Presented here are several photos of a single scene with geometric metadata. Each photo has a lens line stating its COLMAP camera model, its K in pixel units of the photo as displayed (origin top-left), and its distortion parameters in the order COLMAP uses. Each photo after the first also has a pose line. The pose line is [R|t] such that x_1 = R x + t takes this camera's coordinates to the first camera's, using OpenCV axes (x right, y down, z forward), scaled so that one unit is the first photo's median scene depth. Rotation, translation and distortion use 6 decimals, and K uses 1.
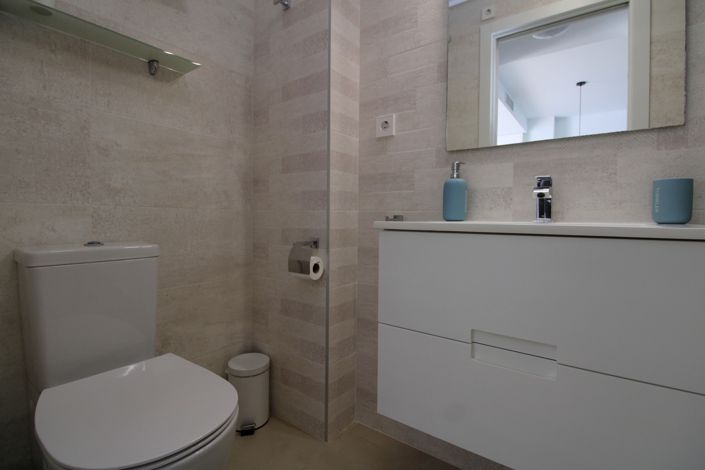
lens RADIAL K [[328.0, 0, 357.8], [0, 328.0, 227.9], [0, 0, 1]] dist [-0.000689, -0.012499]
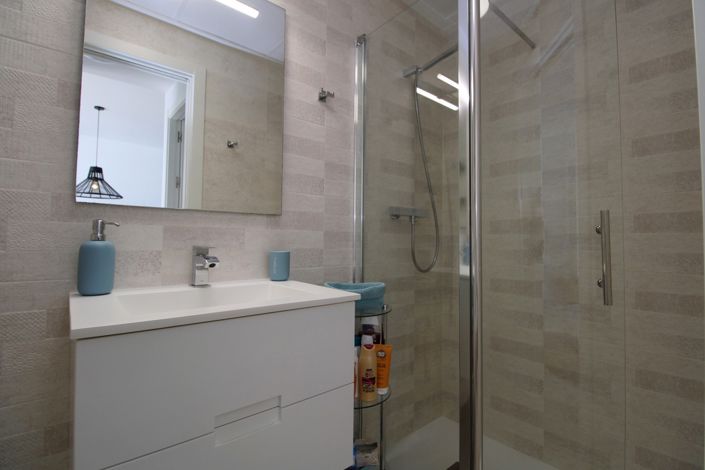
lens RADIAL K [[328.0, 0, 357.8], [0, 328.0, 227.9], [0, 0, 1]] dist [-0.000689, -0.012499]
pose [[0.229092, 0.035612, 0.972753, -0.341713], [0.022263, 0.998877, -0.041811, -0.138700], [-0.973150, 0.031235, 0.228042, 0.209212]]
